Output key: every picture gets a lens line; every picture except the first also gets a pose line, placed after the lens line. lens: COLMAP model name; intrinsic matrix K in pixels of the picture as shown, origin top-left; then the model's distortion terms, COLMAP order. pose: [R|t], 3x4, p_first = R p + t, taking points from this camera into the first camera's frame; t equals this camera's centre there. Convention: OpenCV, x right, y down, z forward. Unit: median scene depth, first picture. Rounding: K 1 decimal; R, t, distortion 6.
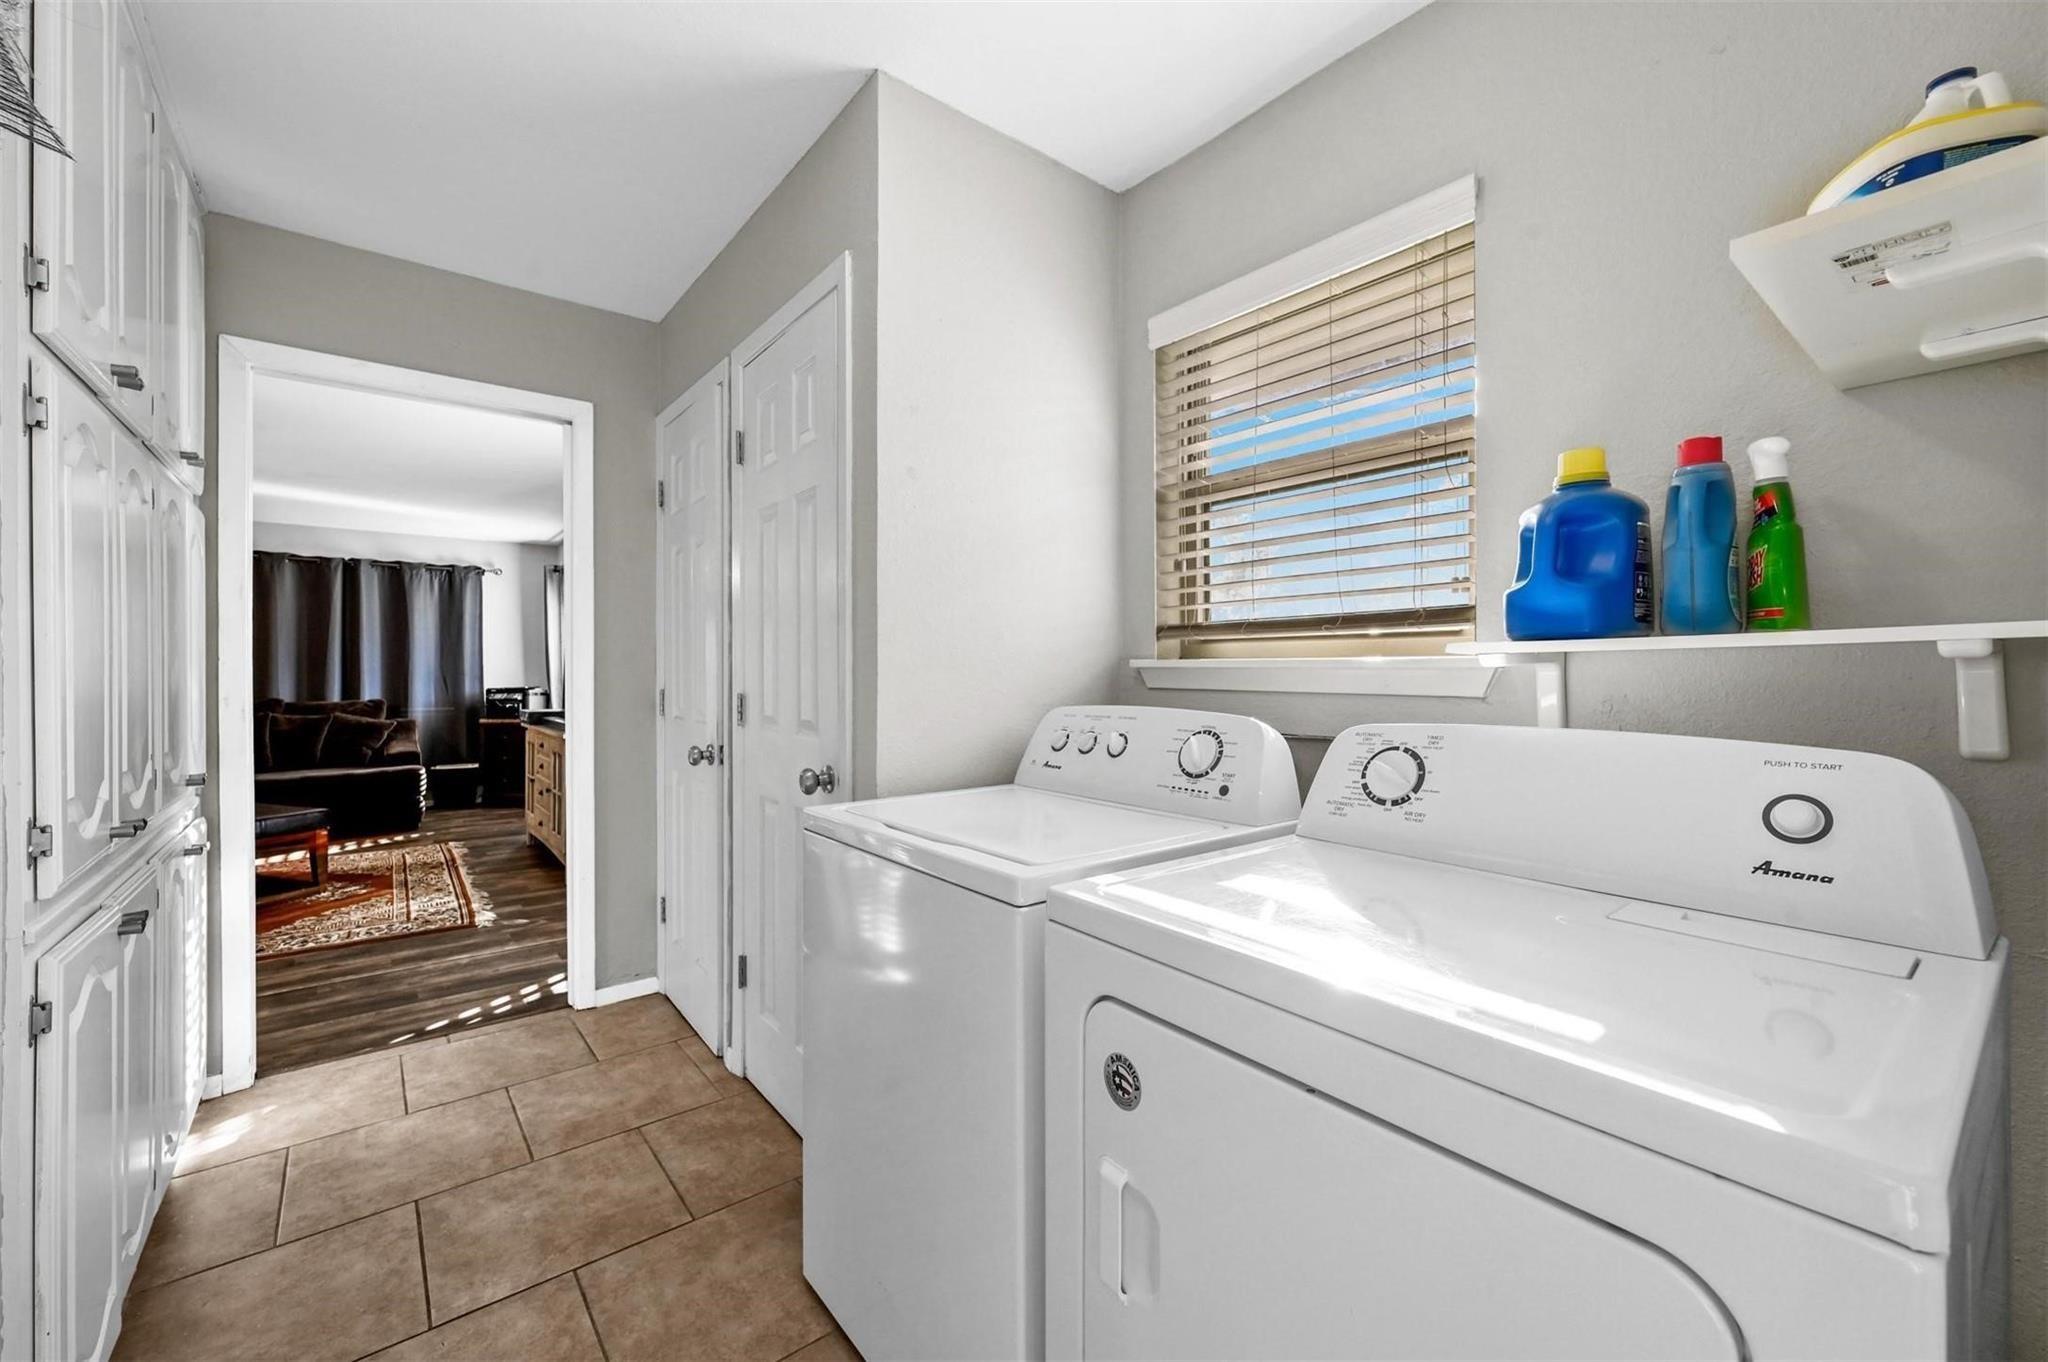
lens RADIAL K [[809.5, 0, 1021.2], [0, 809.5, 670.1], [0, 0, 1]] dist [-0.003444, 0.000588]
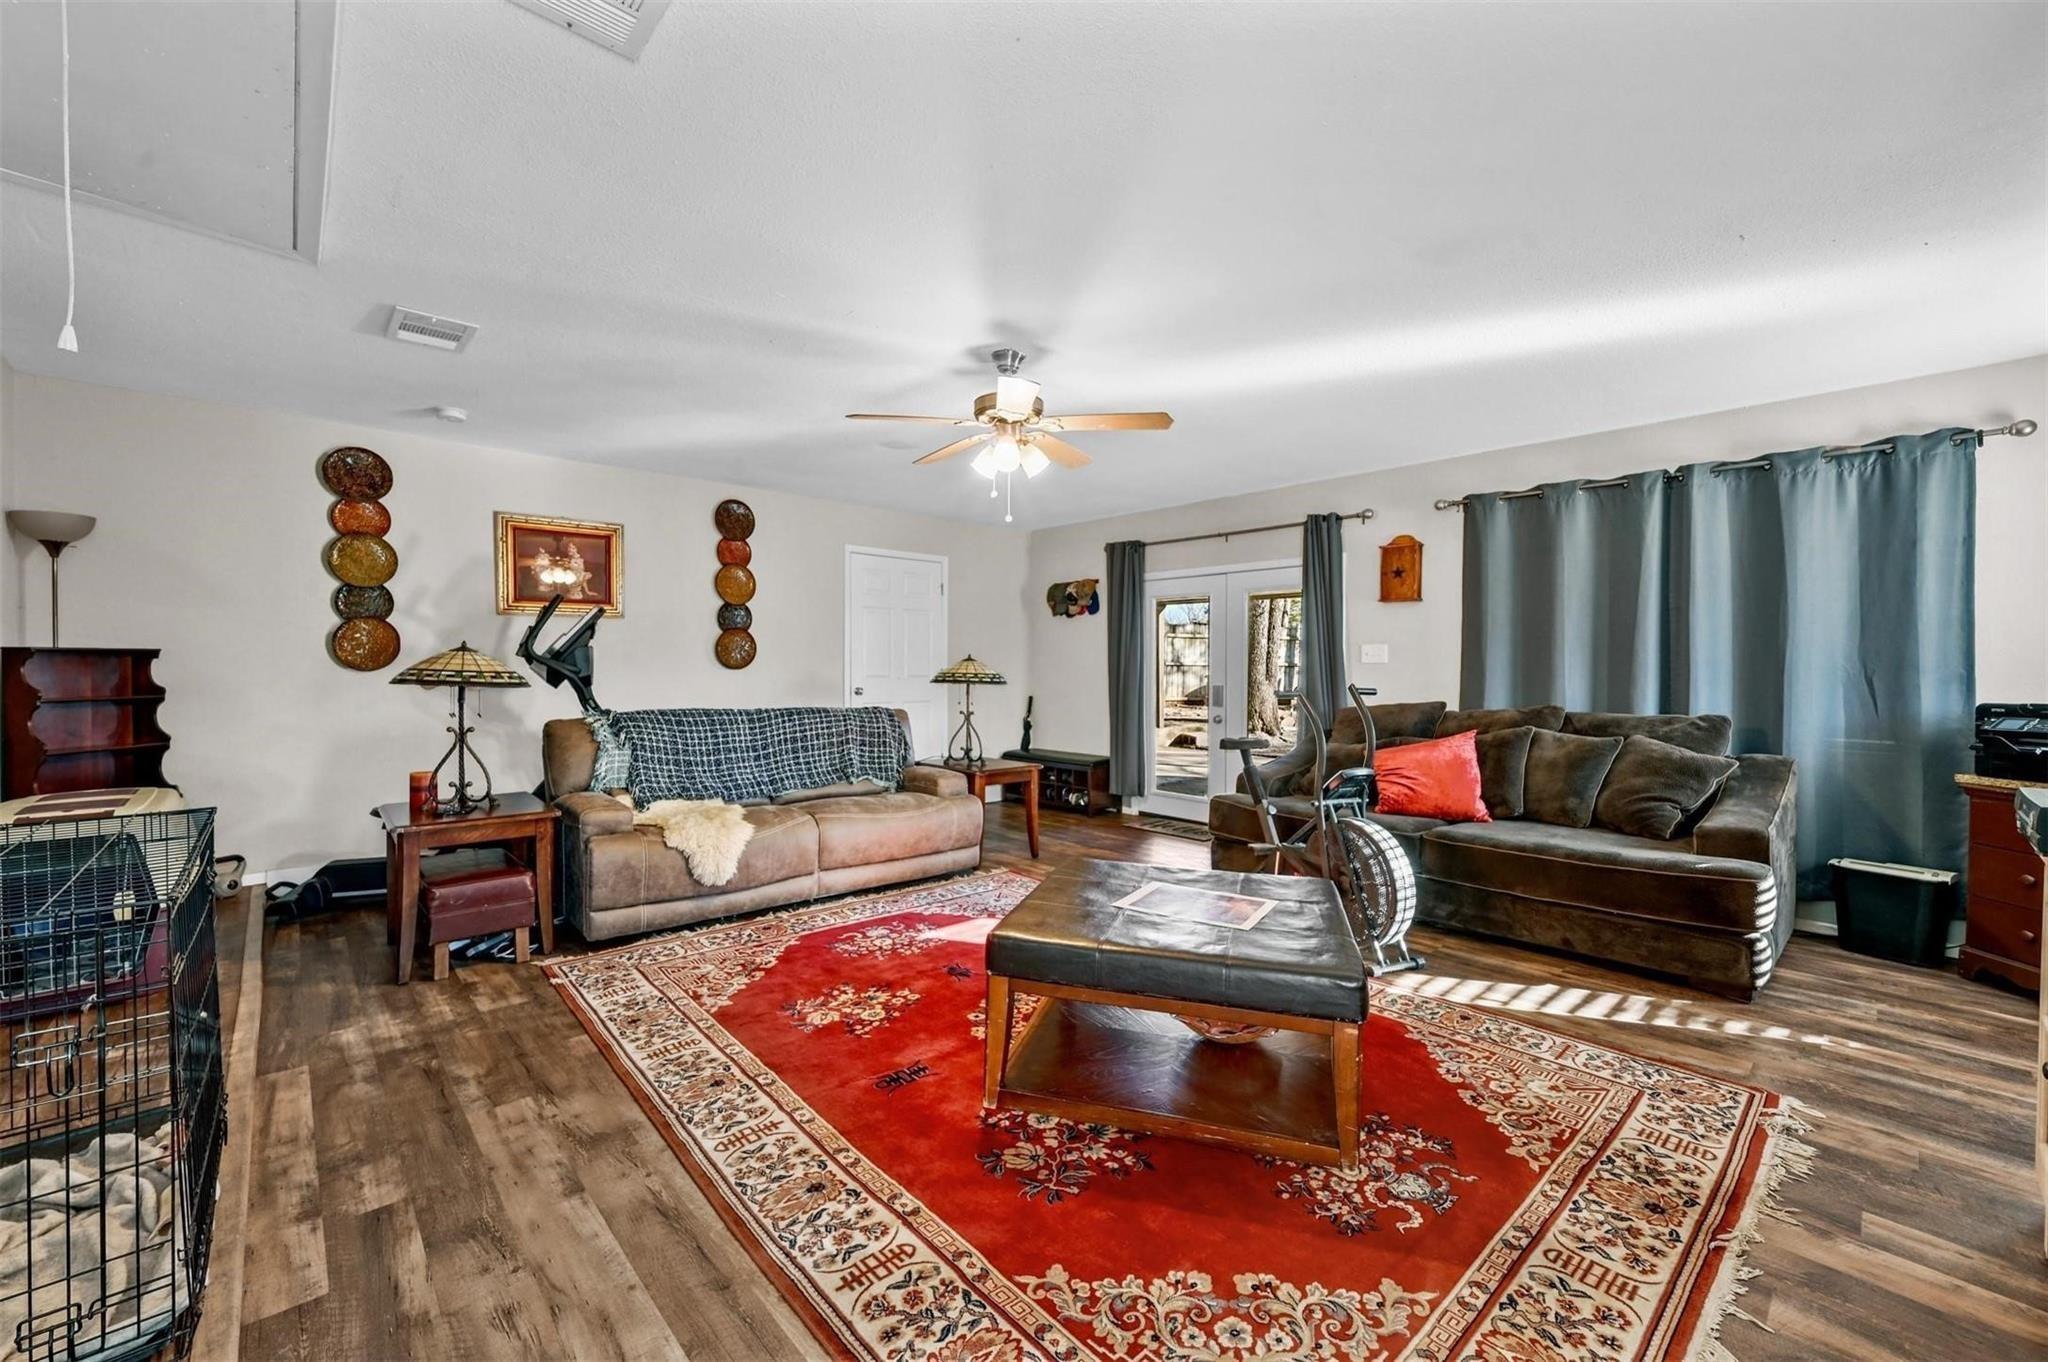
lens RADIAL K [[809.5, 0, 1013.5], [0, 809.5, 680.6], [0, 0, 1]] dist [-0.003444, 0.000588]
pose [[0.071120, 0.016697, -0.997328, -0.279042], [-0.005150, 0.999853, 0.016372, 0.005814], [0.997454, 0.003972, 0.071196, 0.472020]]
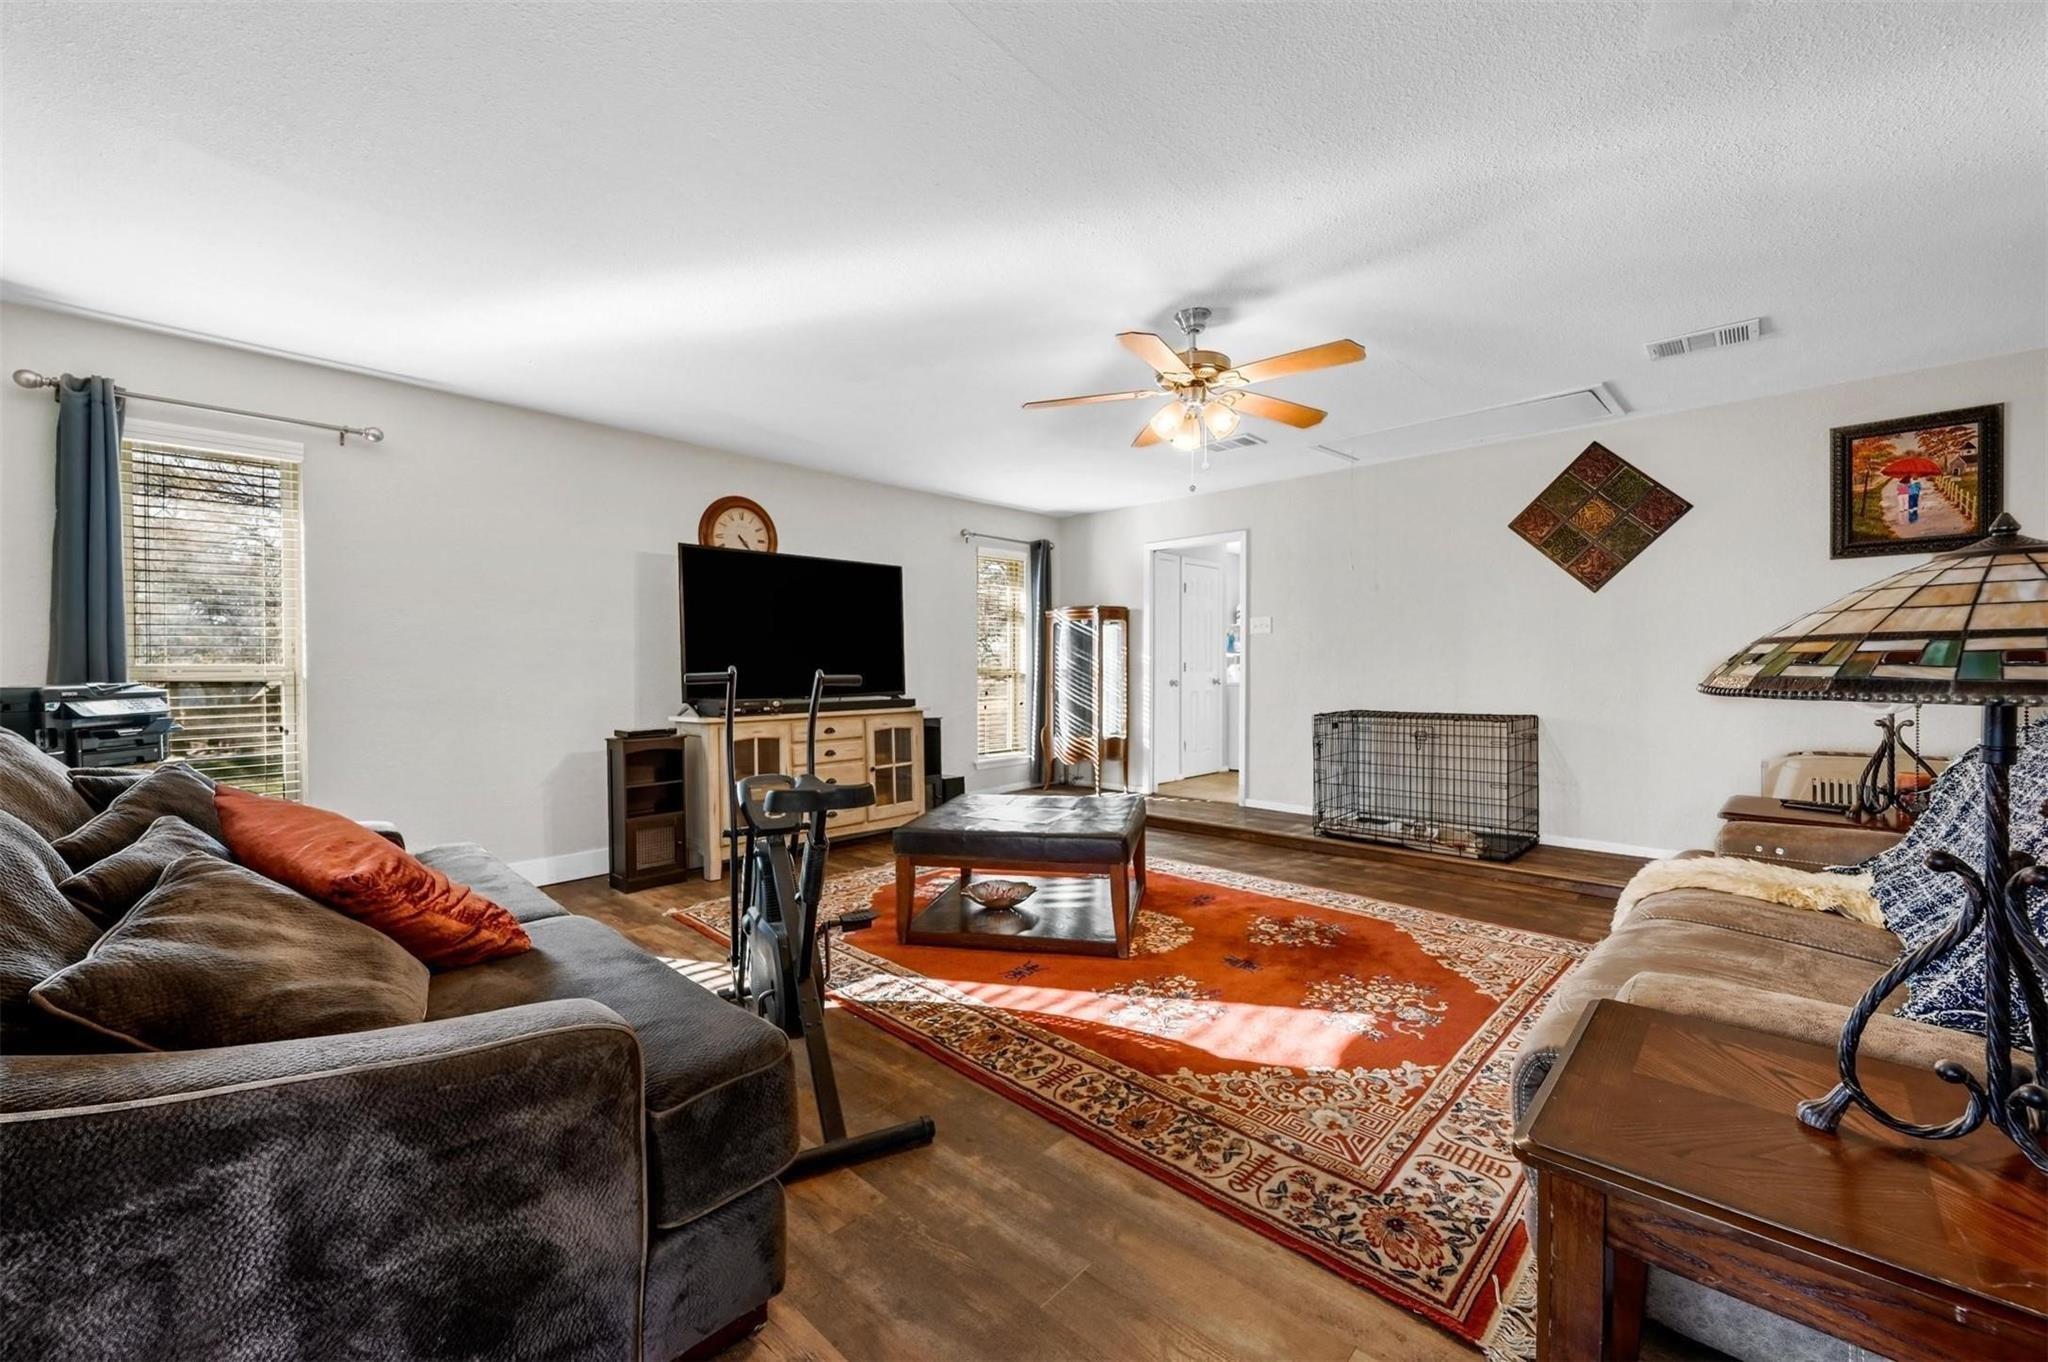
lens RADIAL K [[809.5, 0, 1022.9], [0, 809.5, 673.1], [0, 0, 1]] dist [-0.003444, 0.000588]
pose [[-0.146484, -0.006577, 0.989191, -1.349328], [0.000429, 0.999977, 0.006712, 0.022397], [-0.989213, 0.001407, -0.146478, 0.695407]]
